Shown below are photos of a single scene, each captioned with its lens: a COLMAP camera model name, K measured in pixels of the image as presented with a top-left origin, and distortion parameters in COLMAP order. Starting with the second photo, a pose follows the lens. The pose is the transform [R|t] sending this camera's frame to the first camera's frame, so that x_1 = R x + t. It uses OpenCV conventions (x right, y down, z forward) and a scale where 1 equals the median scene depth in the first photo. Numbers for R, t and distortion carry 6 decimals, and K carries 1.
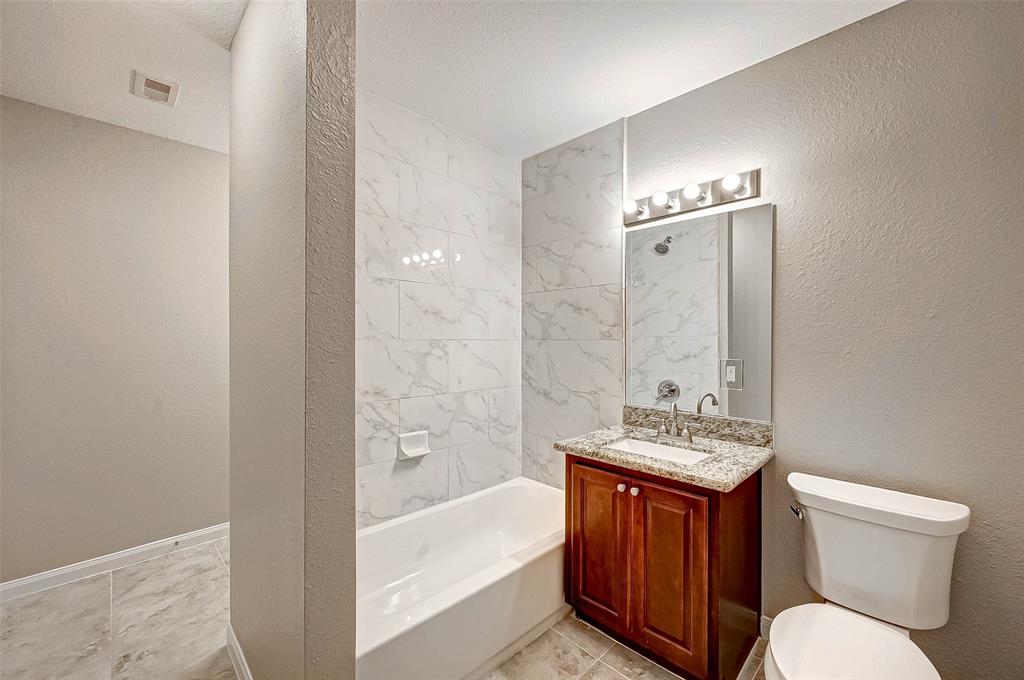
lens RADIAL K [[400.3, 0, 507.0], [0, 400.3, 342.0], [0, 0, 1]] dist [-0.014068, 0.000033]
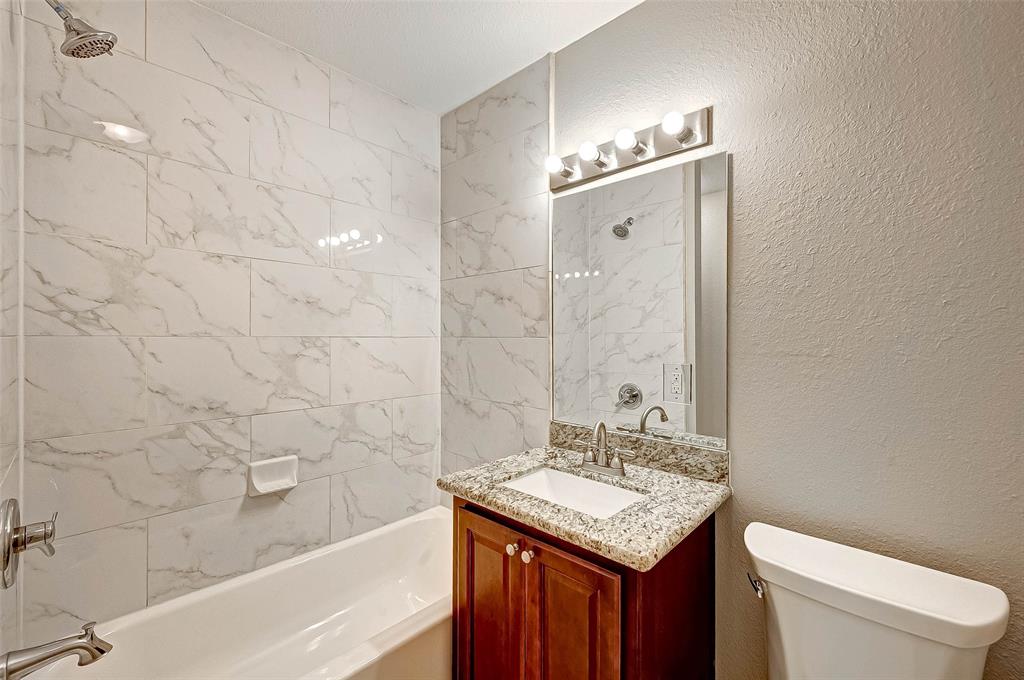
lens RADIAL K [[418.9, 0, 504.1], [0, 418.9, 338.0], [0, 0, 1]] dist [-0.011580, -0.000220]
pose [[0.999221, 0.000152, 0.039464, 0.172360], [-0.000016, 0.999994, -0.003430, -0.001208], [-0.039465, 0.003427, 0.999215, 0.189781]]
